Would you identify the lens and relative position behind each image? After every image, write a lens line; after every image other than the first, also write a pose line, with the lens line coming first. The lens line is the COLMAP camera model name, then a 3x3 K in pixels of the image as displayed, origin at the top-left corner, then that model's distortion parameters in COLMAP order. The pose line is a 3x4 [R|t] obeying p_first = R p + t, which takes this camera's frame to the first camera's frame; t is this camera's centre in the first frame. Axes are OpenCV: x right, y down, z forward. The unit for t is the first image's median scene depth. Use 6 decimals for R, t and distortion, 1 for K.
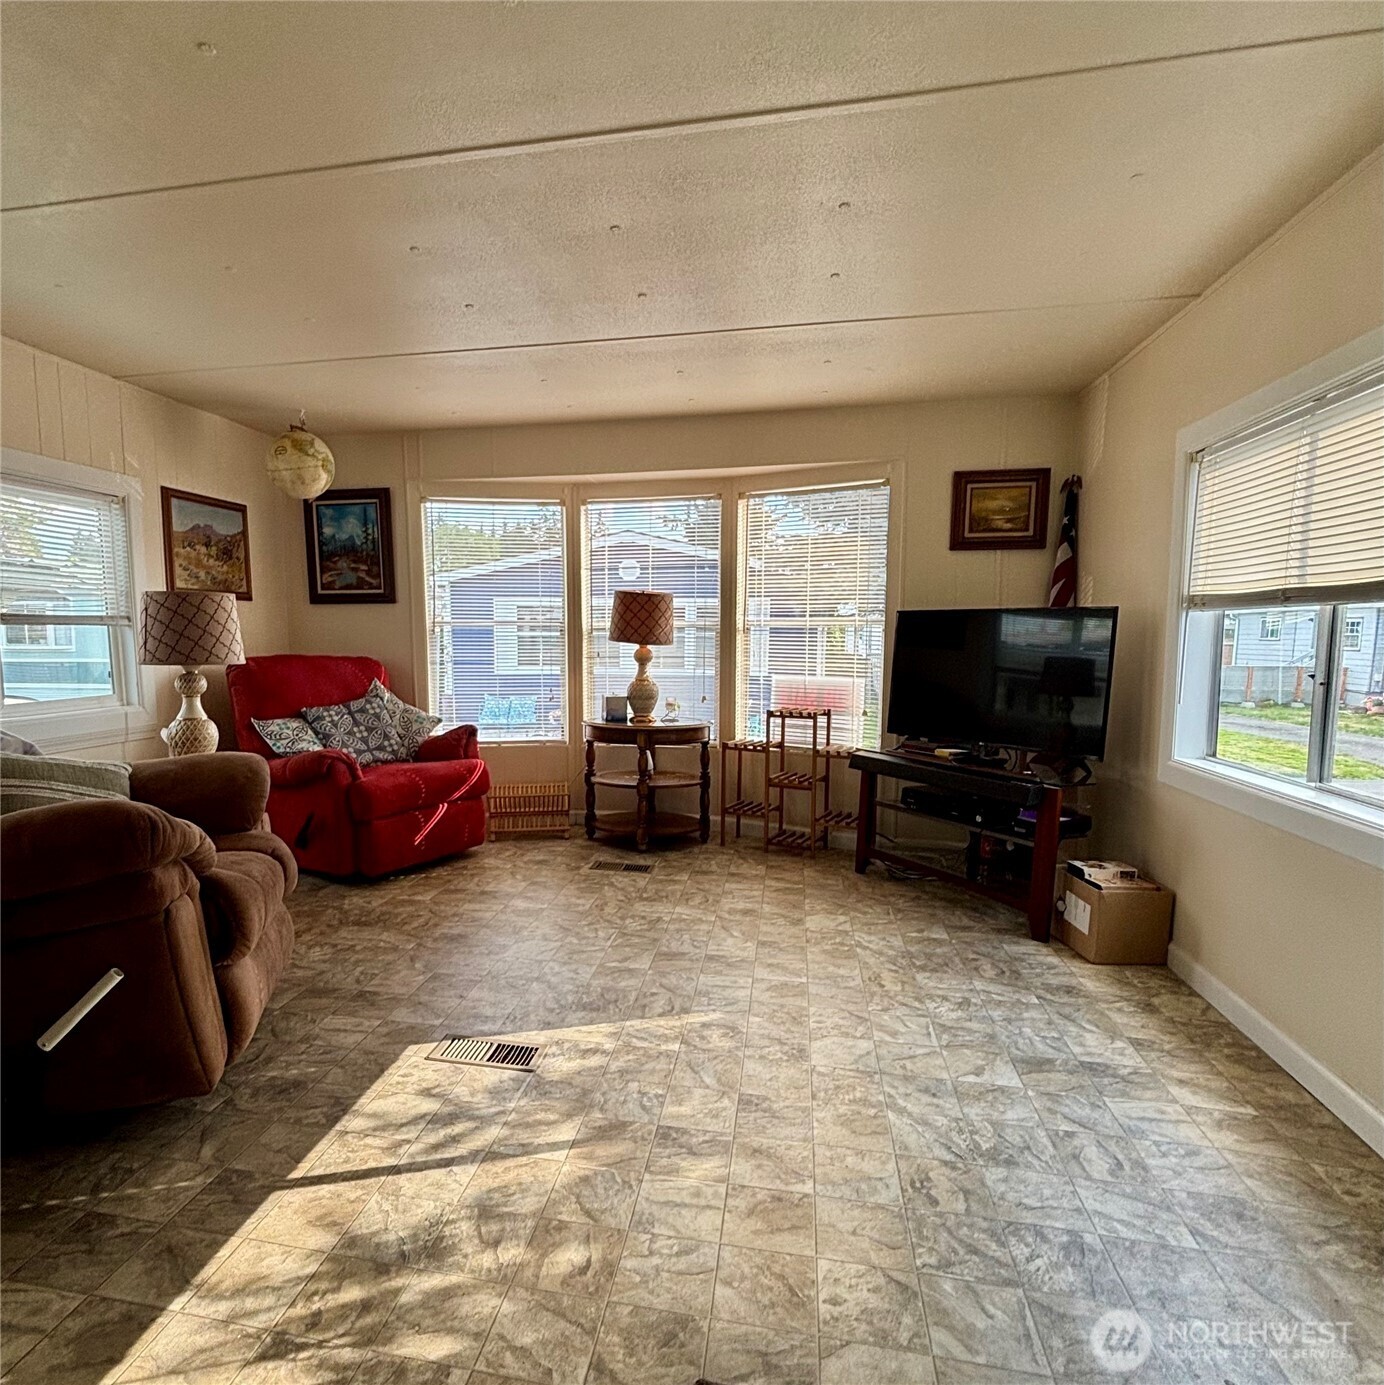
lens RADIAL K [[758.1, 0, 689.9], [0, 758.1, 714.3], [0, 0, 1]] dist [0.057234, -0.082423]
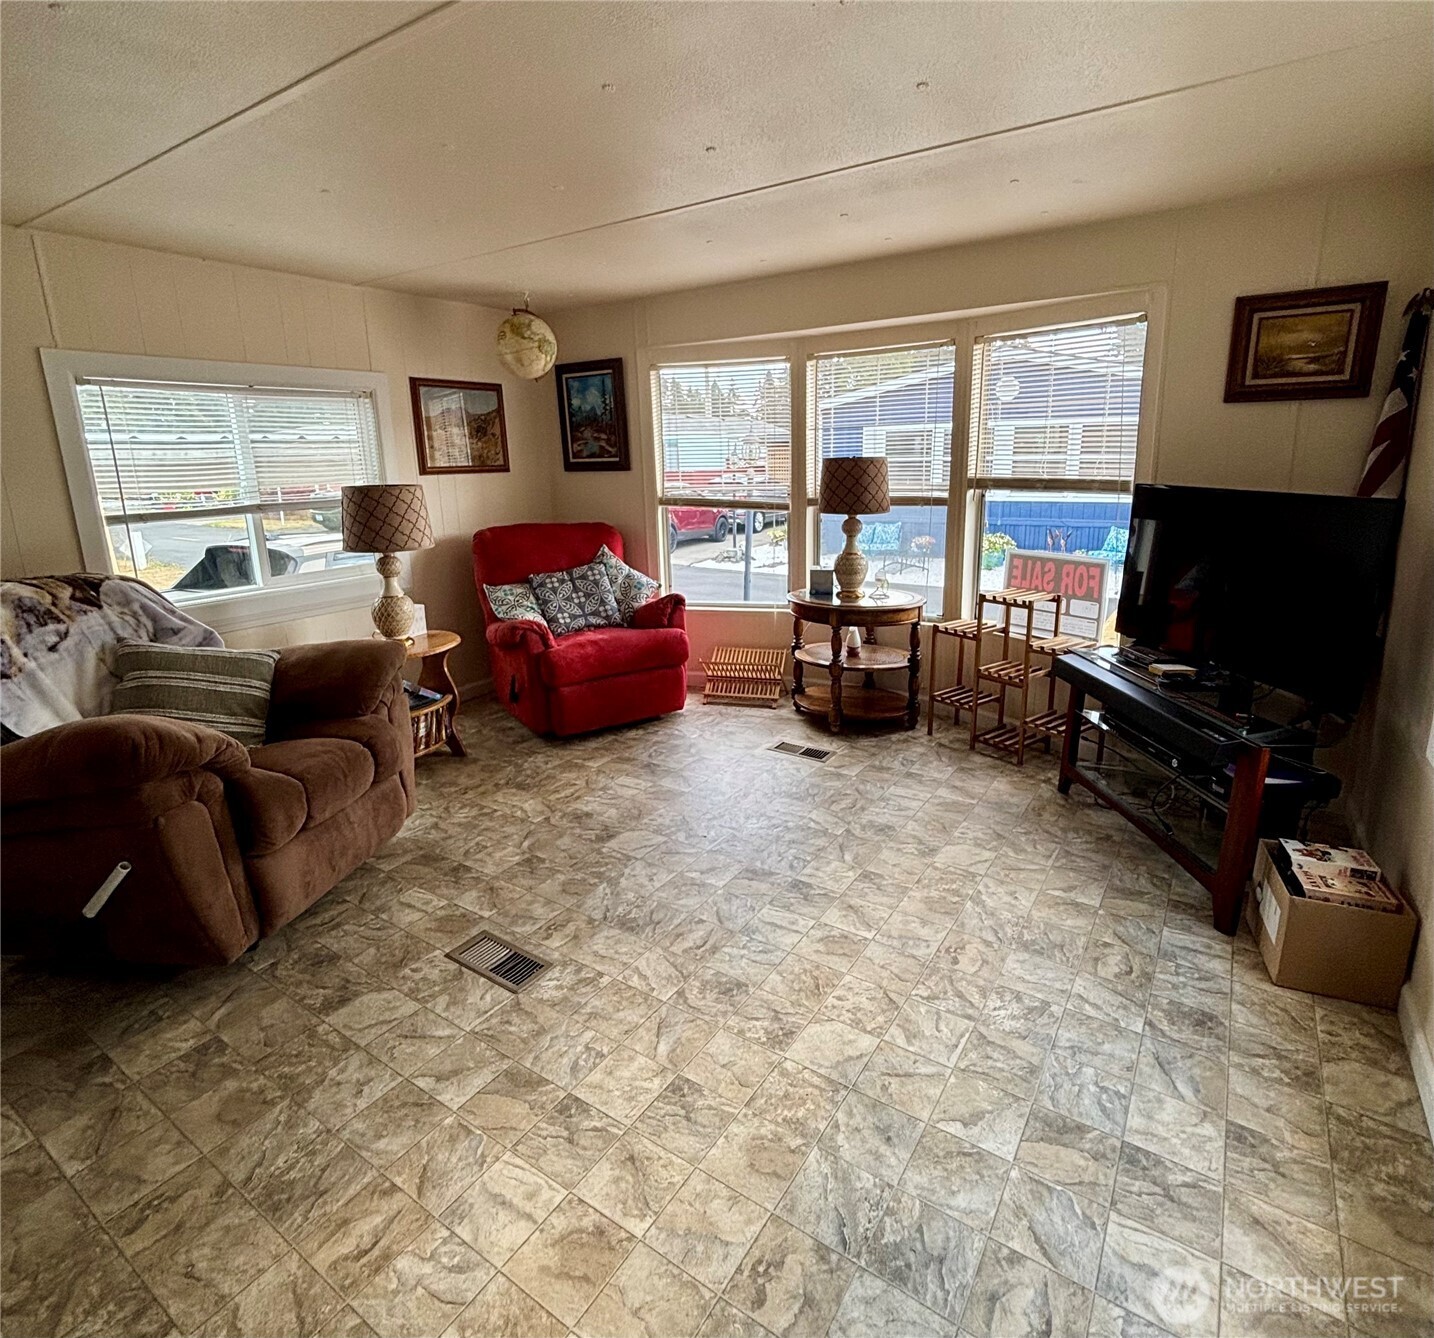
lens RADIAL K [[745.9, 0, 754.5], [0, 745.9, 637.3], [0, 0, 1]] dist [-0.001834, 0.000080]
pose [[0.932563, 0.070330, -0.354089, 0.184547], [-0.026876, 0.991643, 0.126178, -0.062920], [0.360004, -0.108152, 0.926661, 0.106738]]
